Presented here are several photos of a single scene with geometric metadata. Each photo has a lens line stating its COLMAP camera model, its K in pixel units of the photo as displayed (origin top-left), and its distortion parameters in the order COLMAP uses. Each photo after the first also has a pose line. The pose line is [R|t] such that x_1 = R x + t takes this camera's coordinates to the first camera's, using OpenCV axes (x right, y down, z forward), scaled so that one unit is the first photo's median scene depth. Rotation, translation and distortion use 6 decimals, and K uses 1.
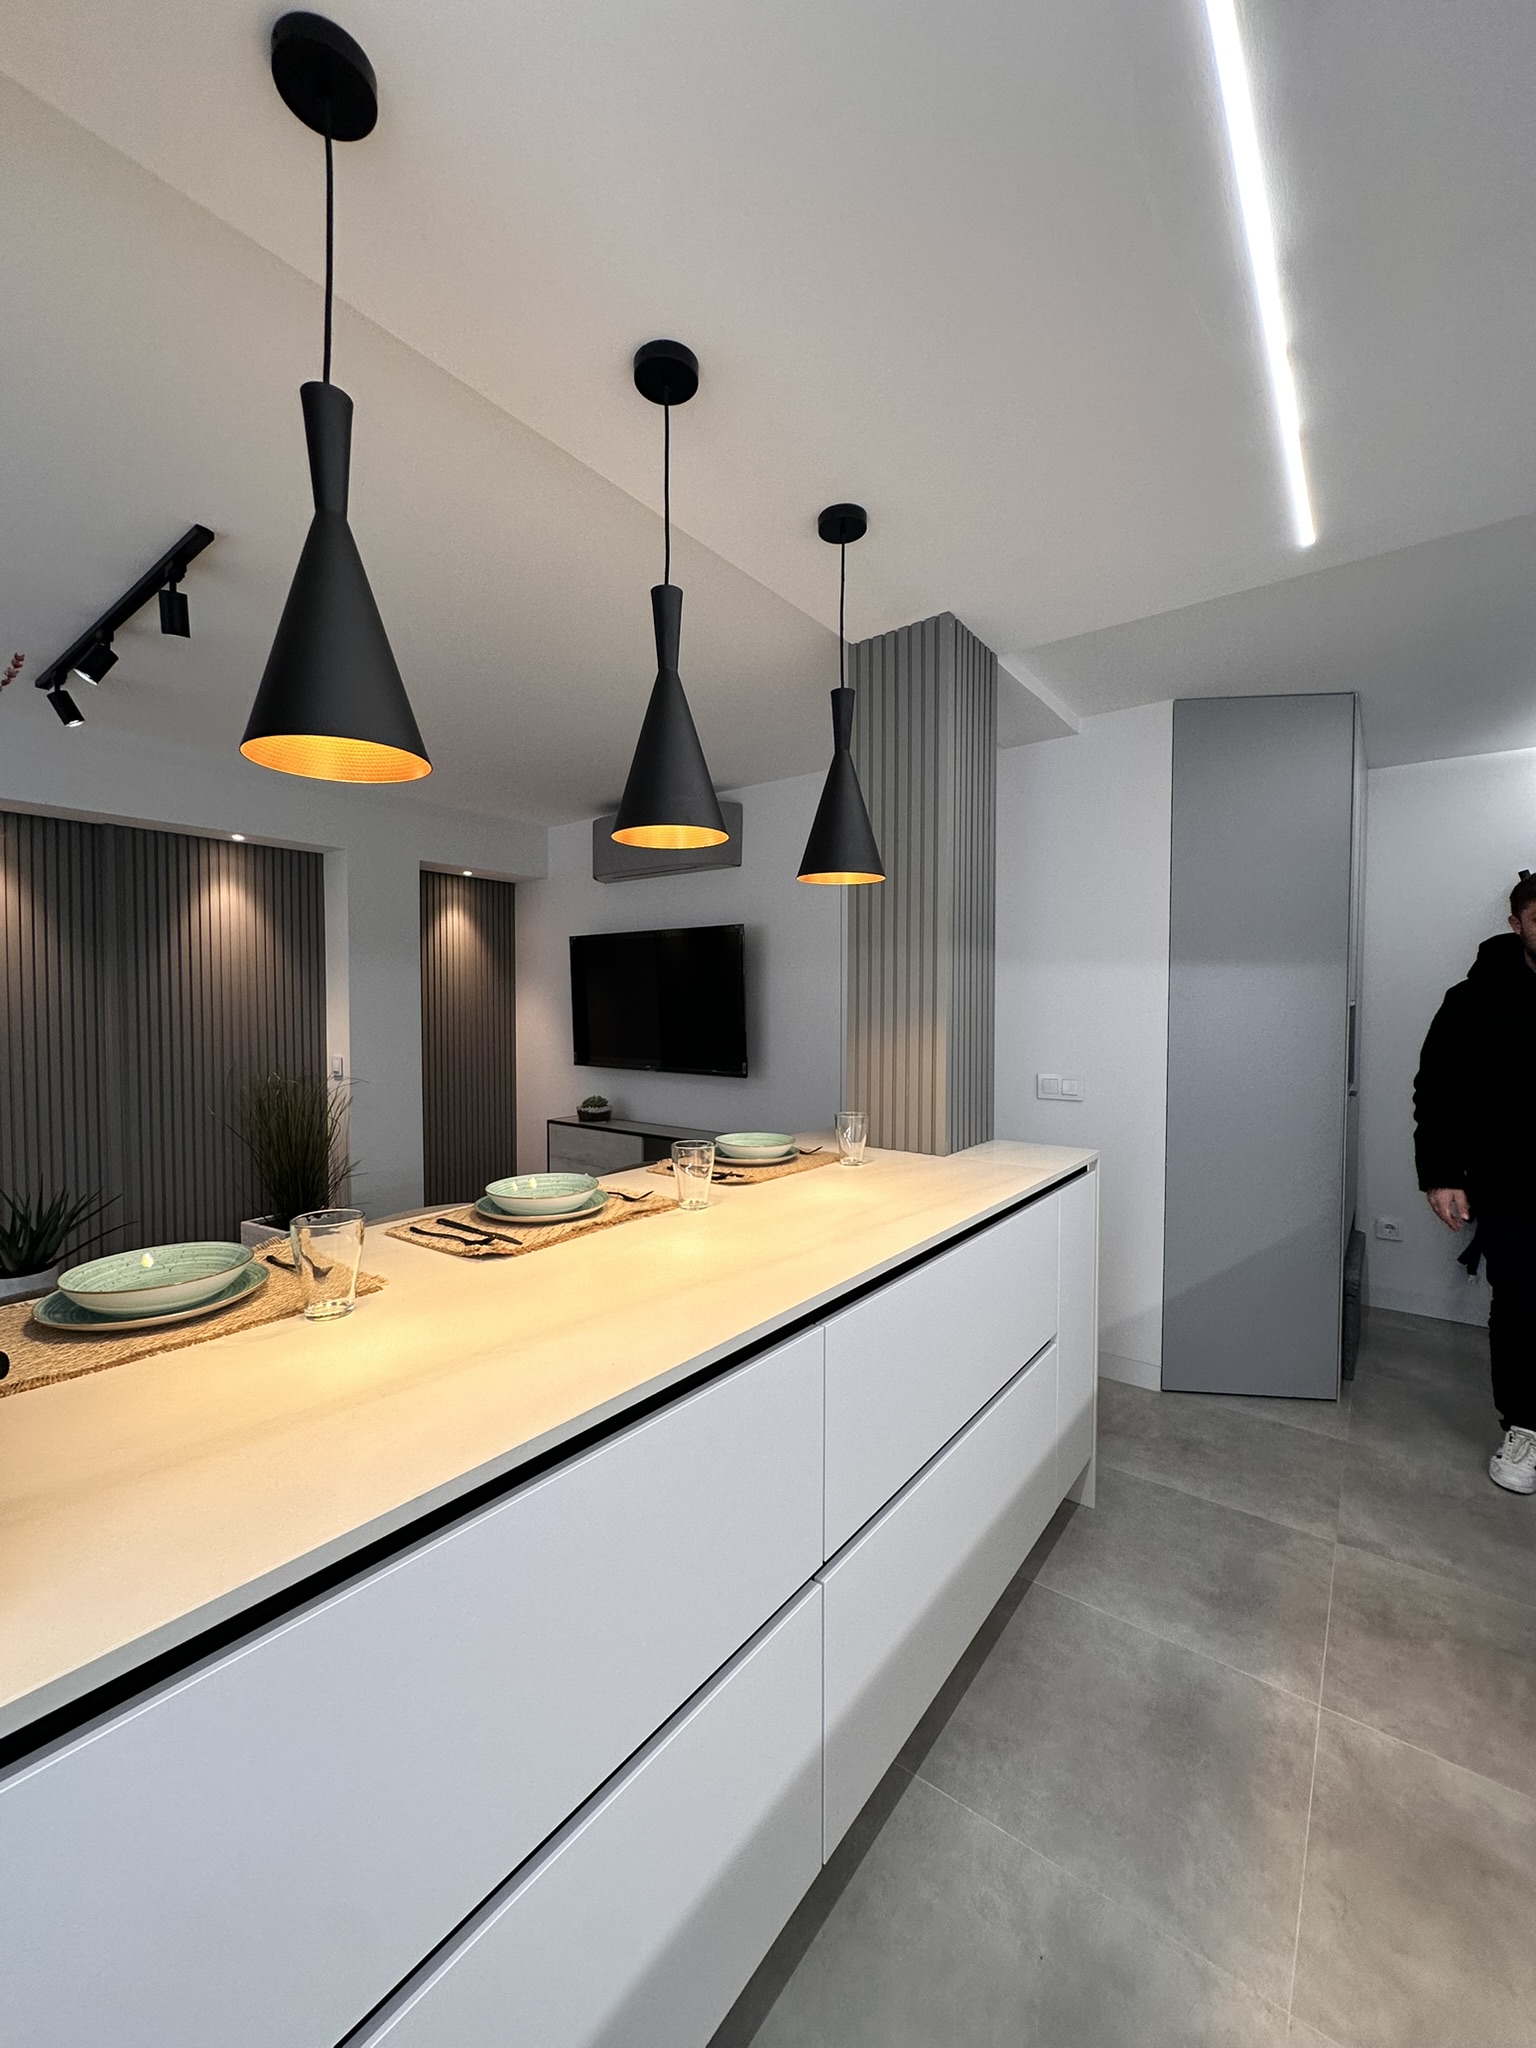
lens RADIAL K [[825.1, 0, 753.2], [0, 825.1, 1017.1], [0, 0, 1]] dist [0.010289, -0.001523]
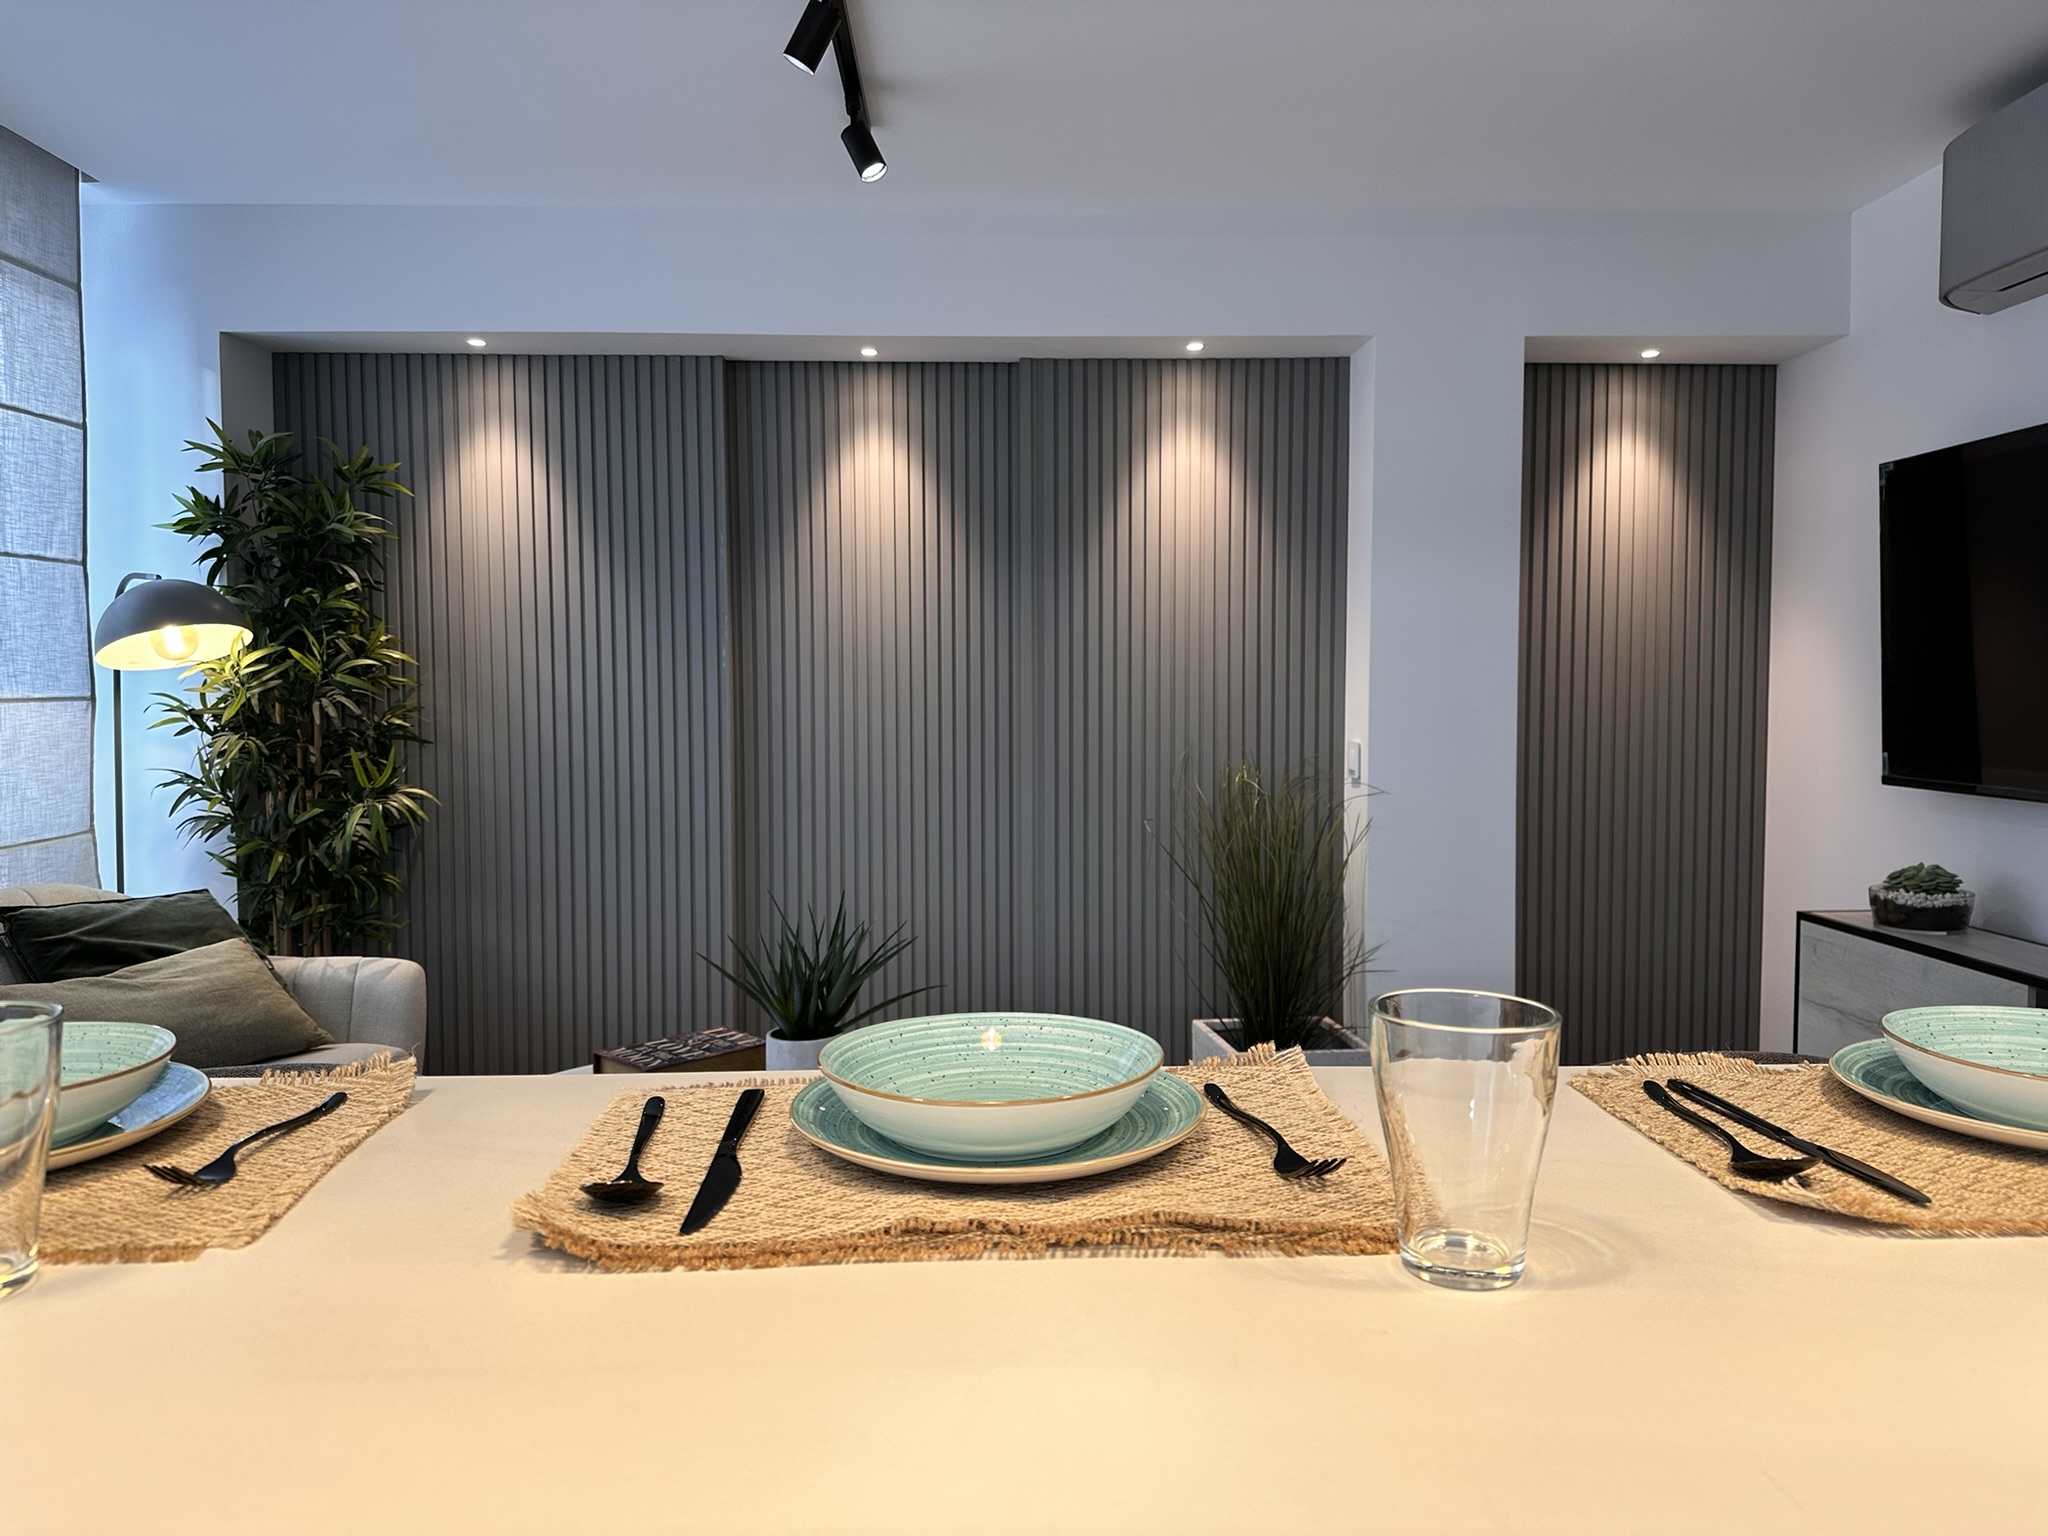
lens RADIAL K [[1427.5, 0, 1024.9], [0, 1427.5, 767.2], [0, 0, 1]] dist [0.064064, -0.073653]
pose [[0.642762, 0.039495, -0.765047, 0.059256], [-0.012405, 0.999076, 0.041154, 0.028433], [0.765965, -0.016961, 0.642658, 0.249027]]
